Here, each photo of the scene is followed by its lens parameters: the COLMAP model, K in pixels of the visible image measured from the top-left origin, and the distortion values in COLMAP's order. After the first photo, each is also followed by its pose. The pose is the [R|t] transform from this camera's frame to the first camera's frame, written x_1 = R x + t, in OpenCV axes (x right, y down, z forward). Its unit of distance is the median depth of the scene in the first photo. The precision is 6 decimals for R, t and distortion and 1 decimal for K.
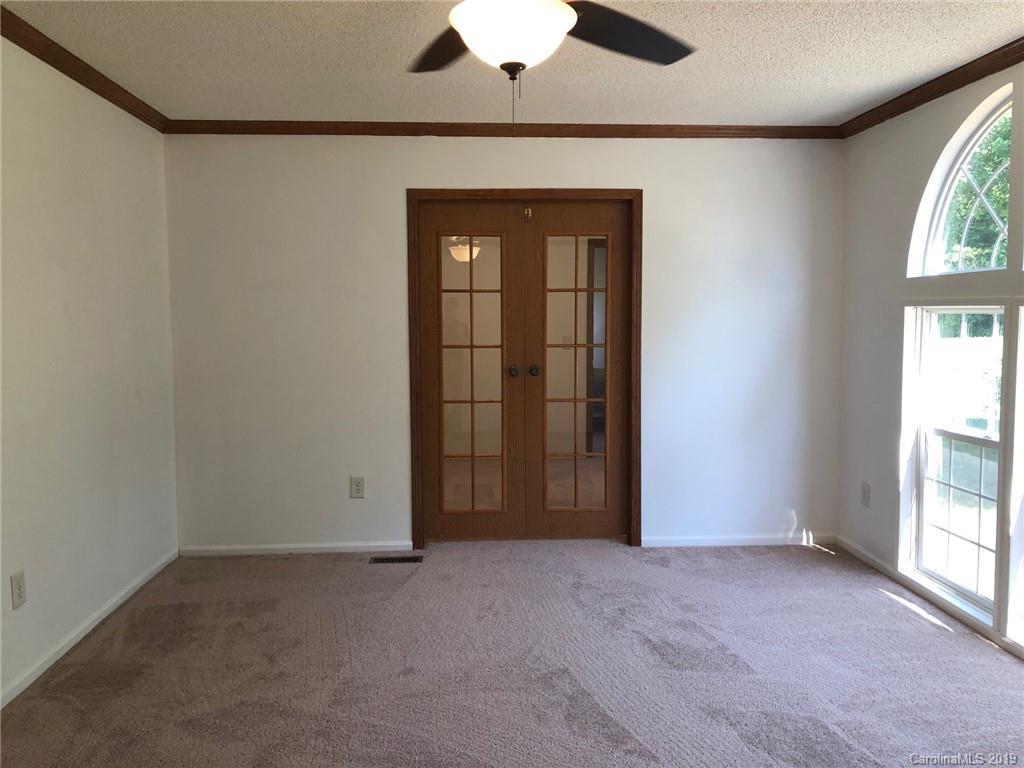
lens RADIAL K [[836.8, 0, 510.7], [0, 836.8, 388.5], [0, 0, 1]] dist [0.037321, -0.040216]
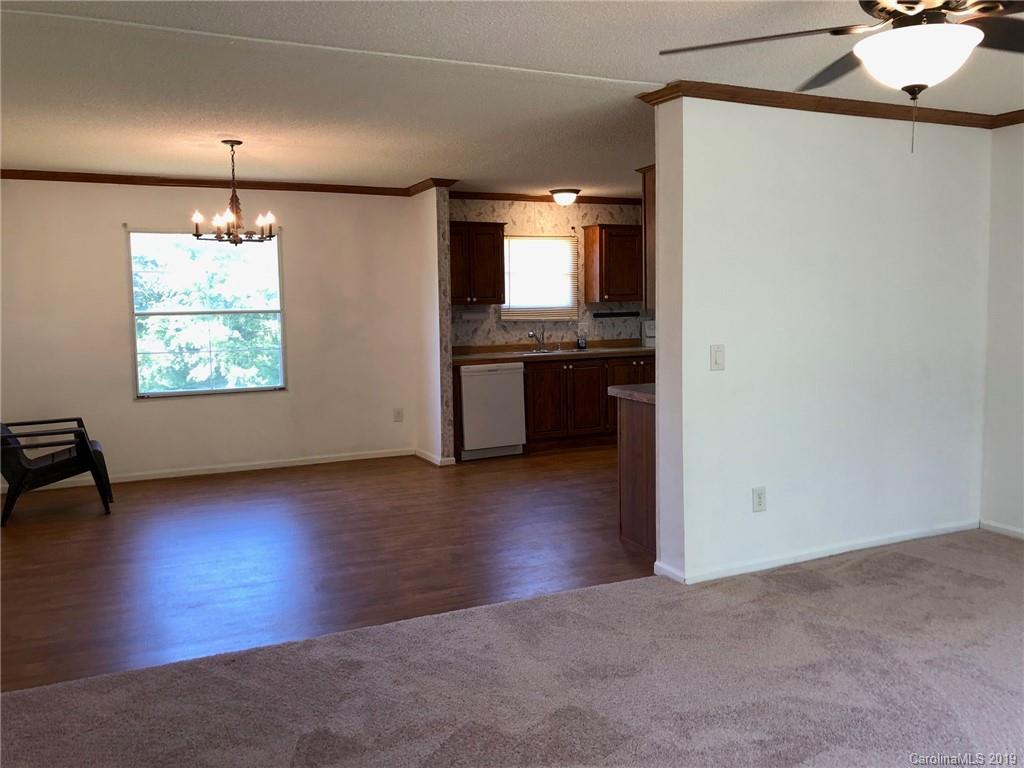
lens RADIAL K [[836.8, 0, 505.7], [0, 836.8, 391.8], [0, 0, 1]] dist [0.037321, -0.040216]
pose [[0.364699, 0.096503, -0.926111, 0.468513], [-0.063419, 0.994879, 0.078695, -0.022852], [0.928963, 0.030033, 0.368951, 0.062181]]
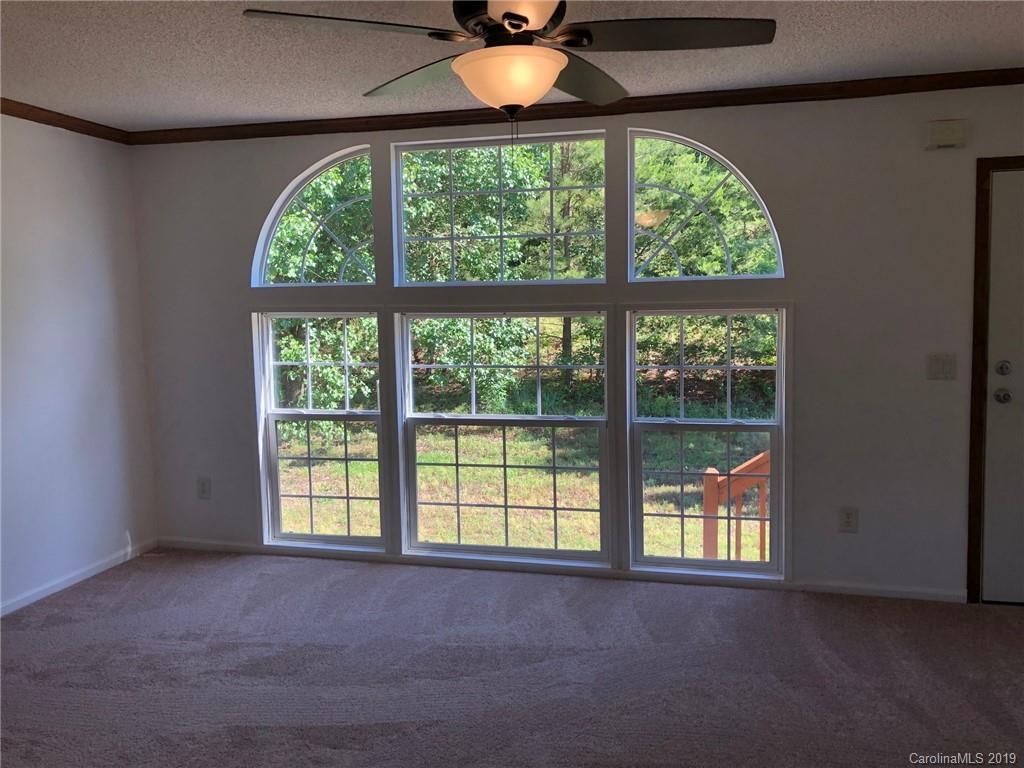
lens RADIAL K [[836.8, 0, 509.6], [0, 836.8, 382.4], [0, 0, 1]] dist [0.037321, -0.040216]
pose [[0.306471, -0.096007, 0.947026, -0.573826], [0.095534, 0.992979, 0.069750, -0.056963], [-0.947074, 0.069097, 0.313492, 0.361999]]
